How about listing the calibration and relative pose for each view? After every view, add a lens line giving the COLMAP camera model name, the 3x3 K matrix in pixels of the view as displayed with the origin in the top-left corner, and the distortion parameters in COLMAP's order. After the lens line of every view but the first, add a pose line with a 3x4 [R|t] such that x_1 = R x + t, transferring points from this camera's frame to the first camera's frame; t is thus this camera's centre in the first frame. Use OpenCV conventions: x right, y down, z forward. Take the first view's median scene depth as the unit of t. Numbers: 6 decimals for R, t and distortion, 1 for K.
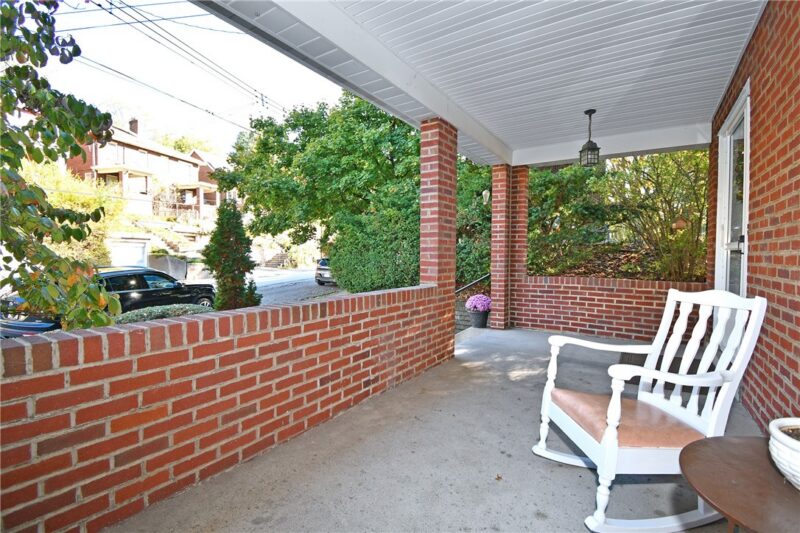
lens RADIAL K [[364.3, 0, 397.1], [0, 364.3, 265.7], [0, 0, 1]] dist [0.000683, -0.000766]
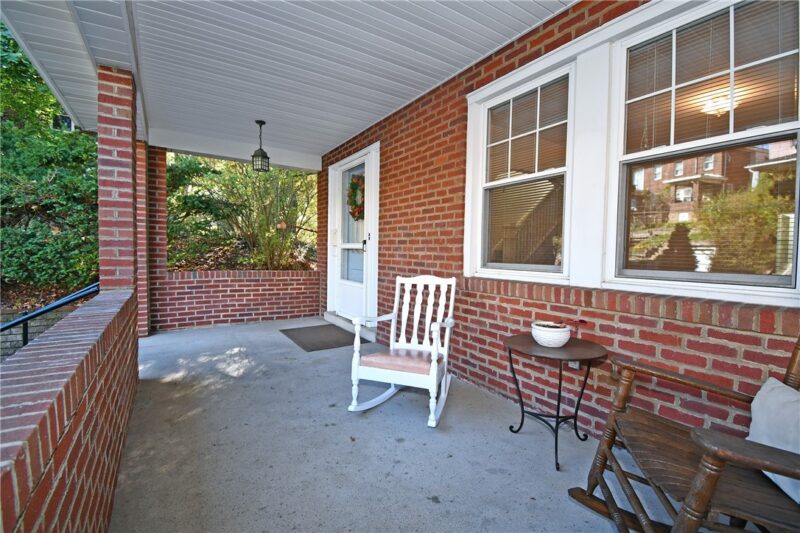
lens RADIAL K [[364.3, 0, 397.1], [0, 364.3, 265.7], [0, 0, 1]] dist [0.000683, -0.000766]
pose [[0.413677, -0.036604, 0.909688, -0.265607], [0.011807, 0.999323, 0.034841, -0.014197], [-0.910347, -0.003672, 0.413829, 0.127285]]
